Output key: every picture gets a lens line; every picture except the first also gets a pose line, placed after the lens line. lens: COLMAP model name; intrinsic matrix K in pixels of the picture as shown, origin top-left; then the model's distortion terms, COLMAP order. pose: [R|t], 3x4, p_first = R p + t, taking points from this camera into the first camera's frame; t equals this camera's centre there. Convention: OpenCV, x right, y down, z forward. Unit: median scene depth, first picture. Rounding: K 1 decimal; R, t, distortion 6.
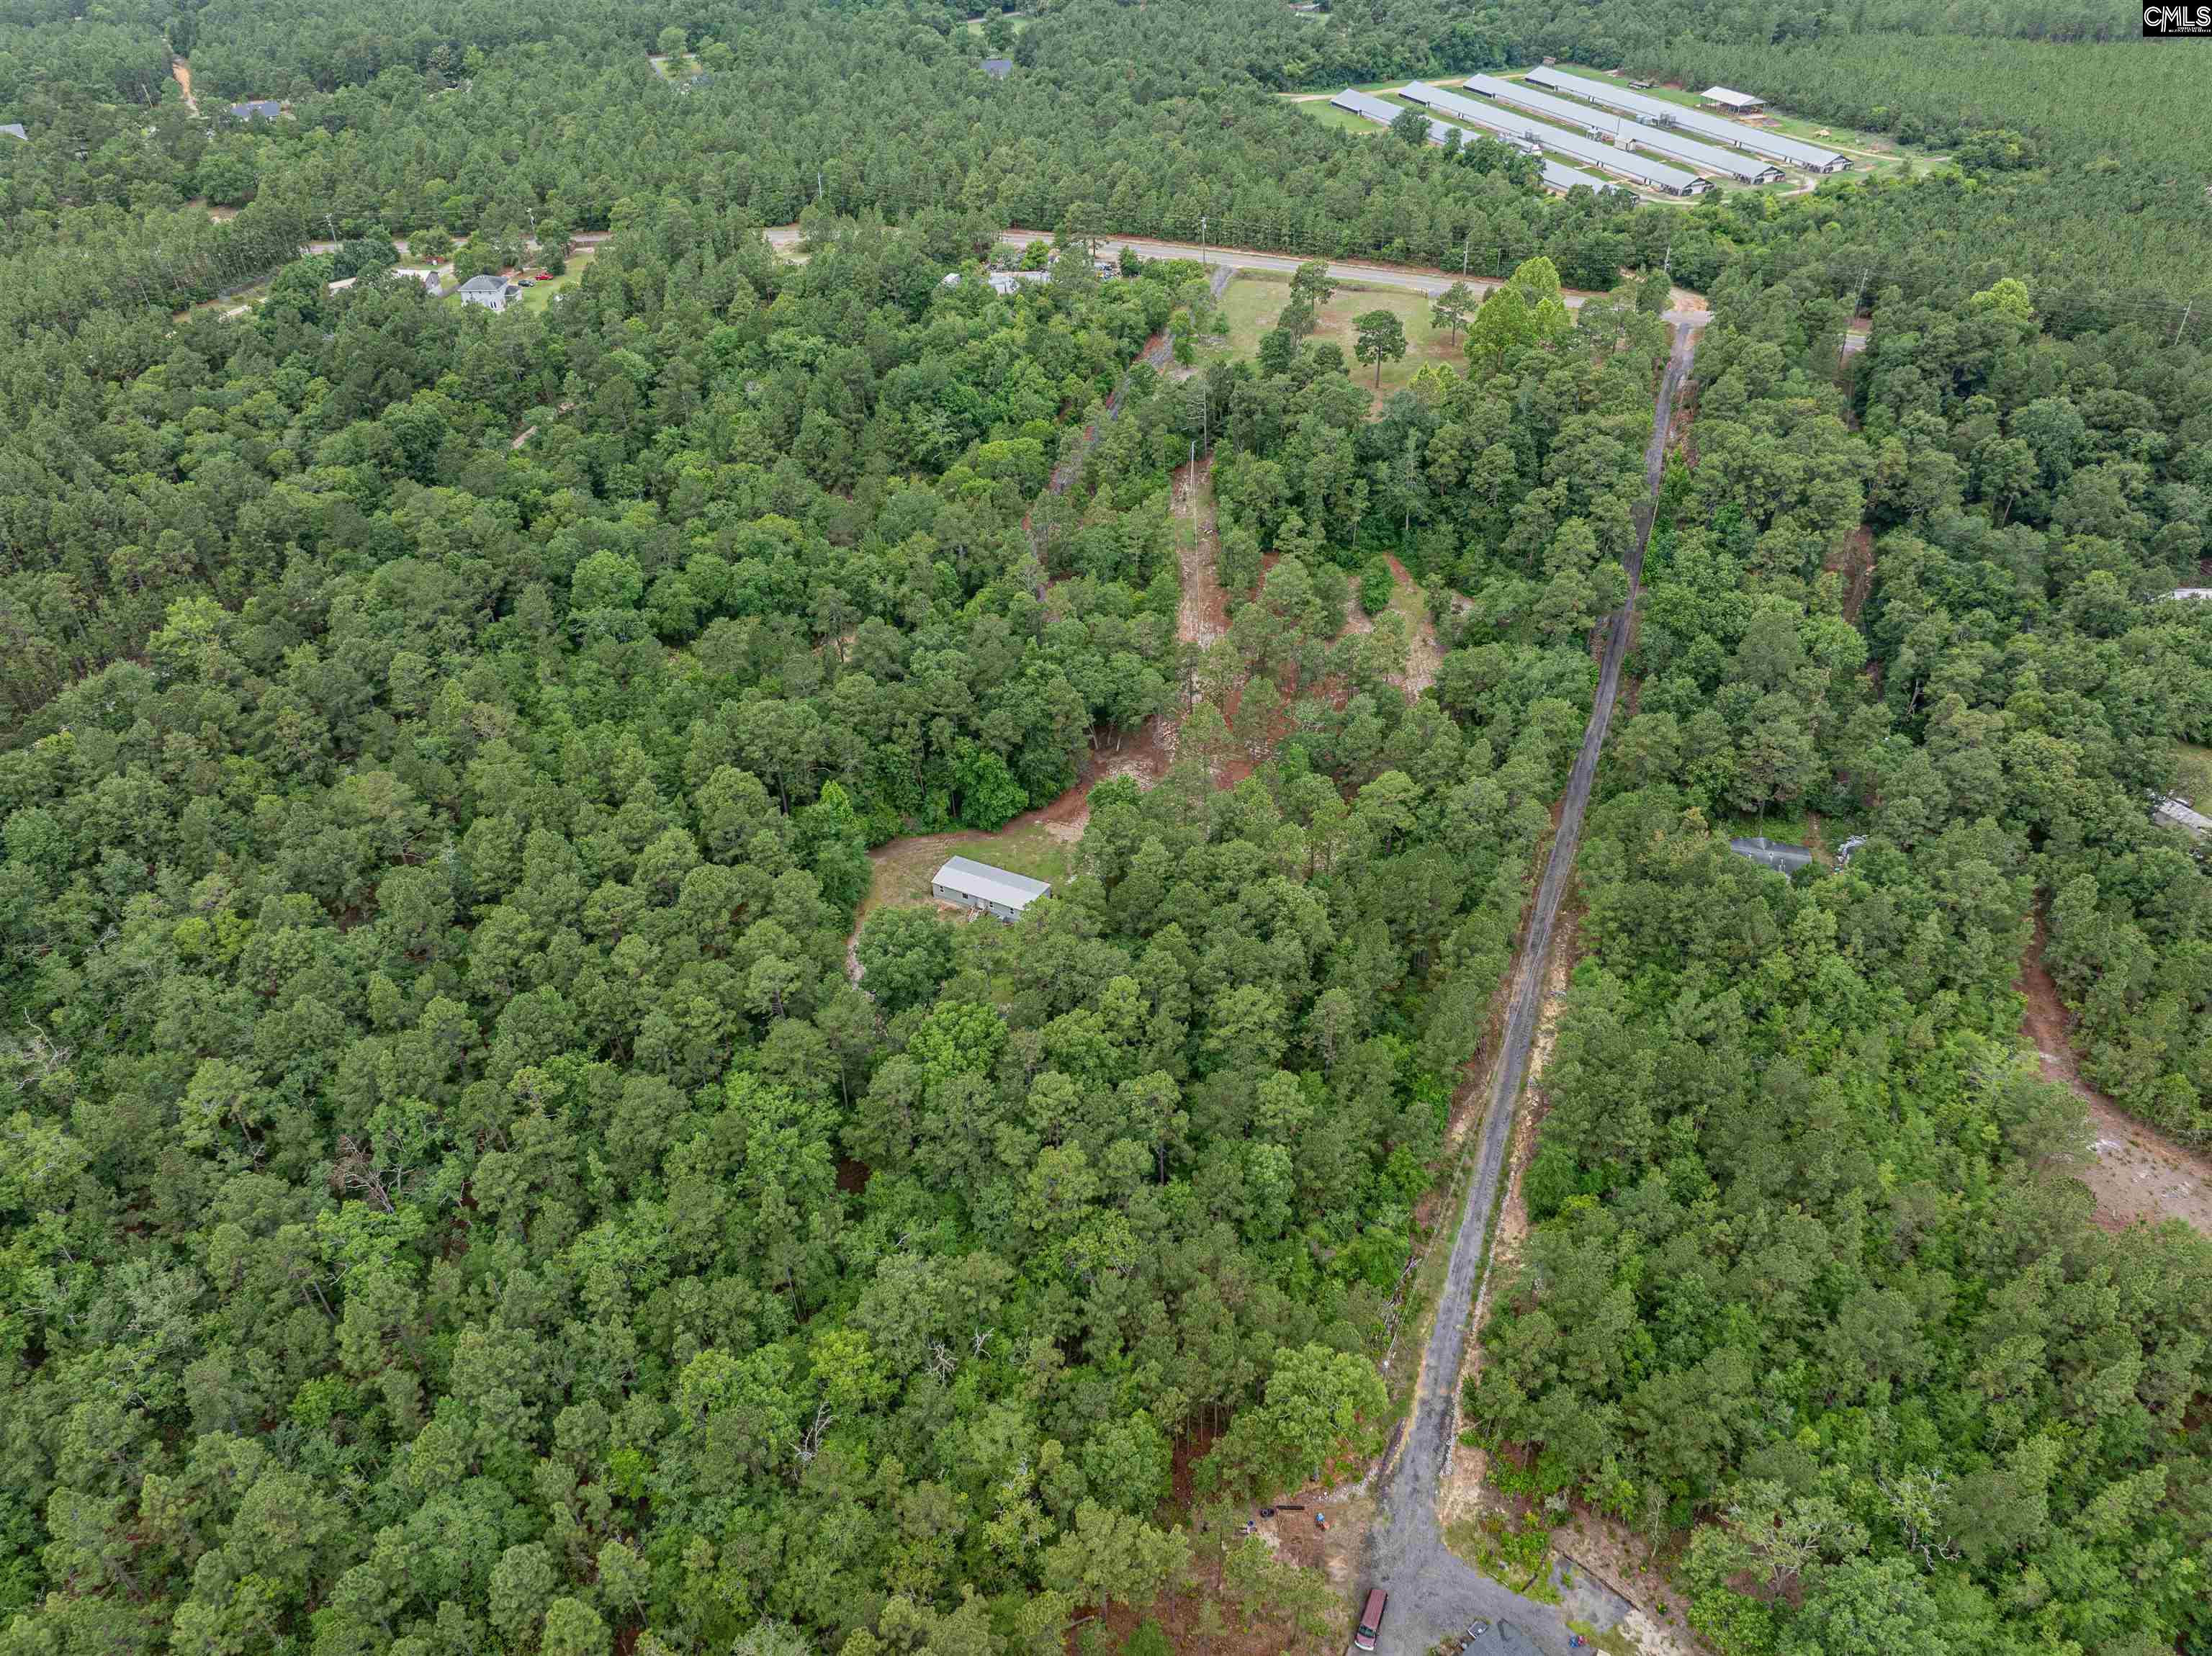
lens RADIAL K [[1546.8, 0, 1106.0], [0, 1546.8, 828.0], [0, 0, 1]] dist [-0.062602, 0.031117]
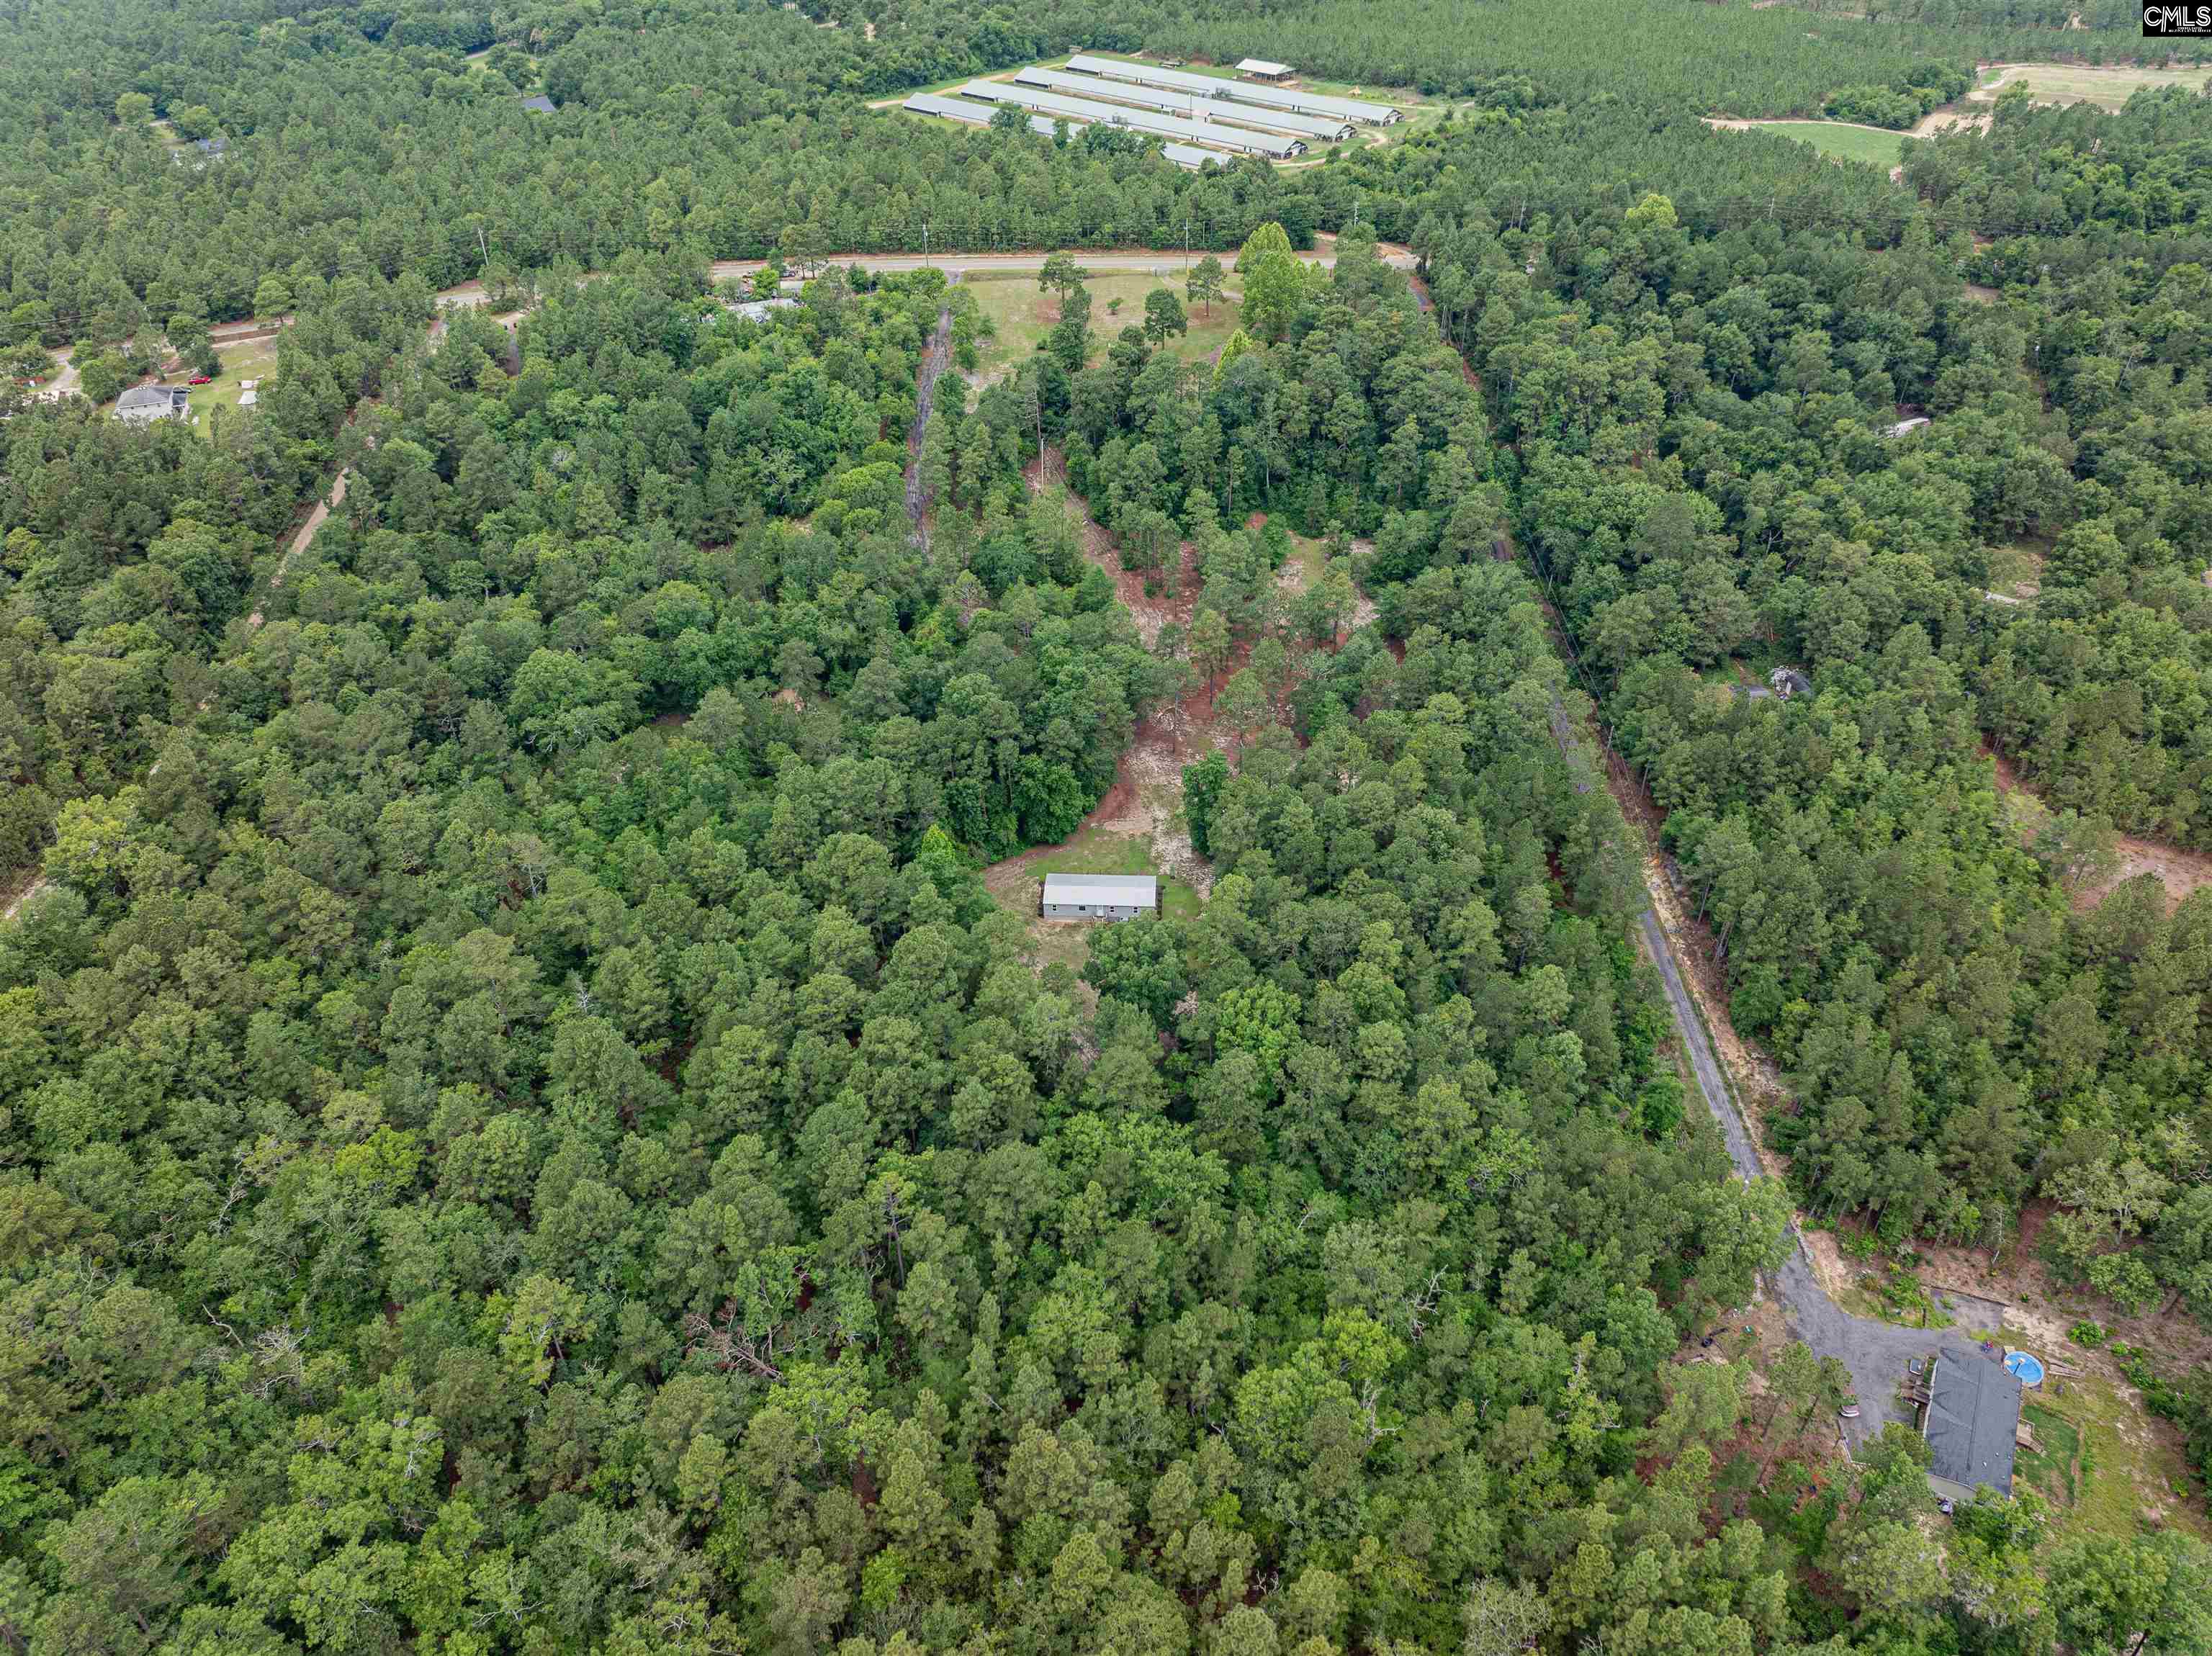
lens RADIAL K [[1546.8, 0, 1106.0], [0, 1546.8, 828.0], [0, 0, 1]] dist [-0.062602, 0.031117]
pose [[0.919895, -0.233217, 0.315283, -0.288579], [0.234900, 0.971451, 0.033227, -0.026863], [-0.314031, 0.043495, 0.948416, 0.039388]]
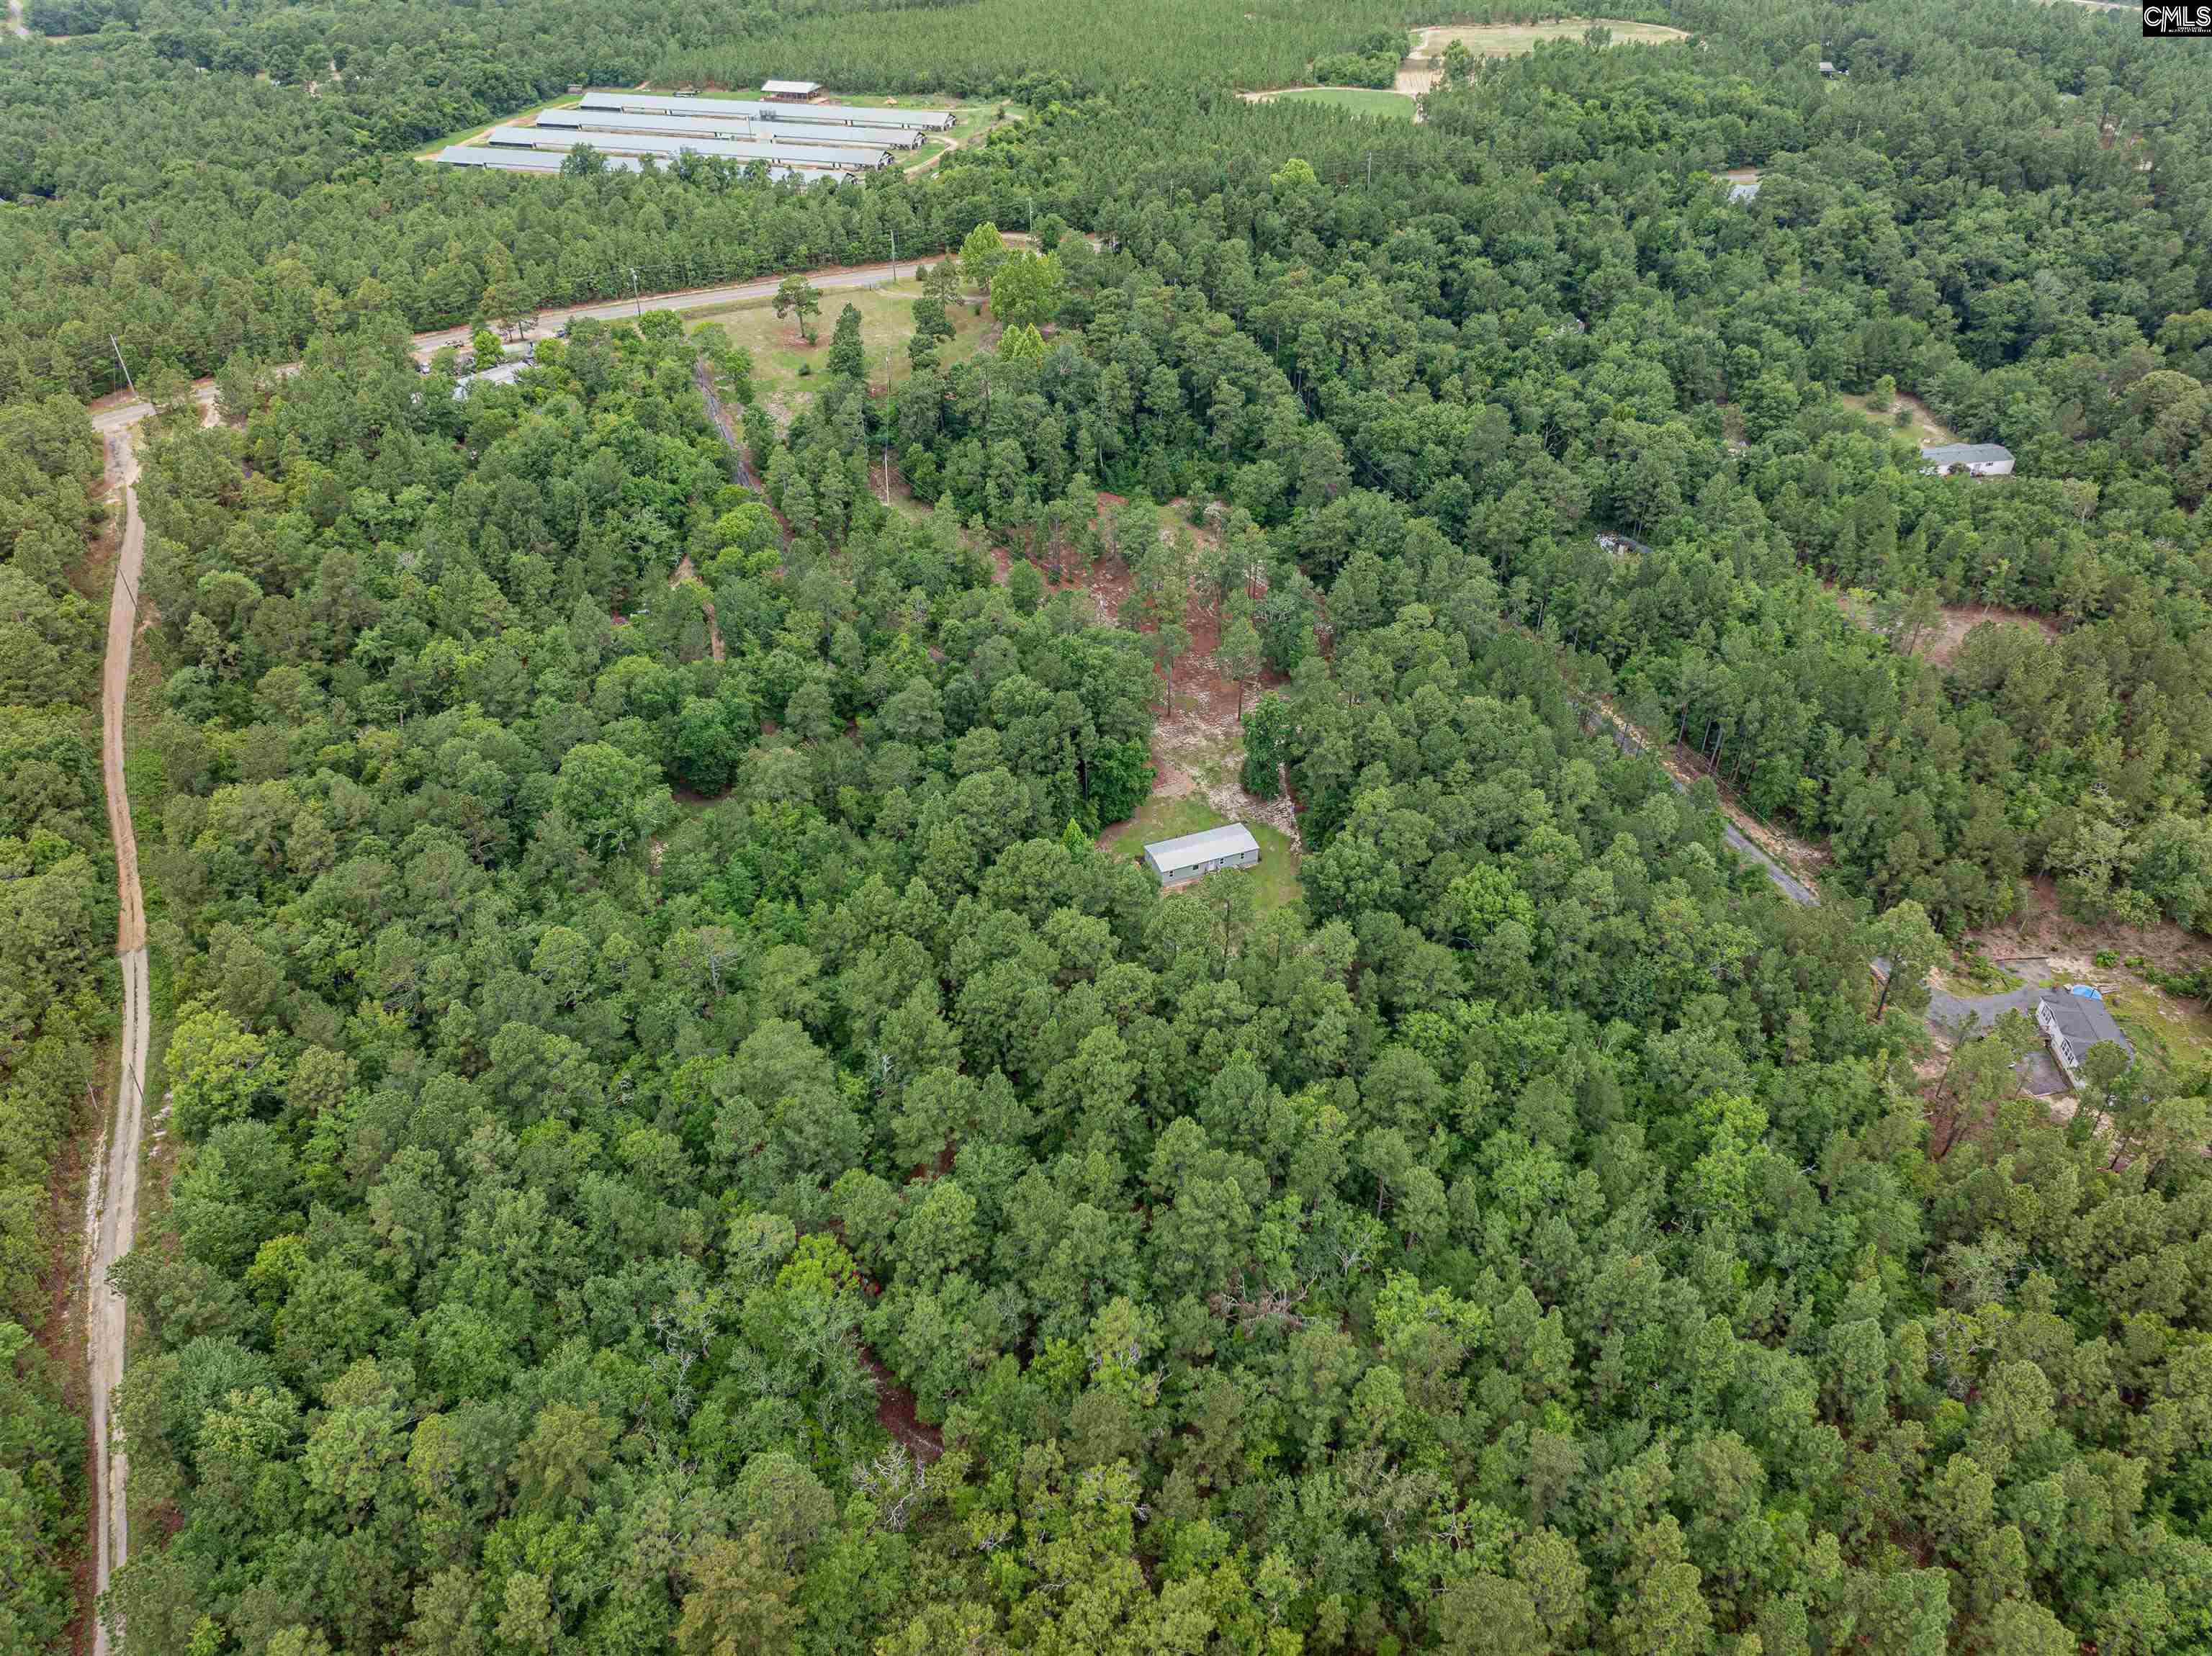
lens RADIAL K [[1546.8, 0, 1106.0], [0, 1546.8, 828.0], [0, 0, 1]] dist [-0.062602, 0.031117]
pose [[0.674550, -0.431645, 0.598886, -0.565336], [0.441131, 0.886164, 0.141835, -0.116326], [-0.591934, 0.168512, 0.788174, 0.164223]]
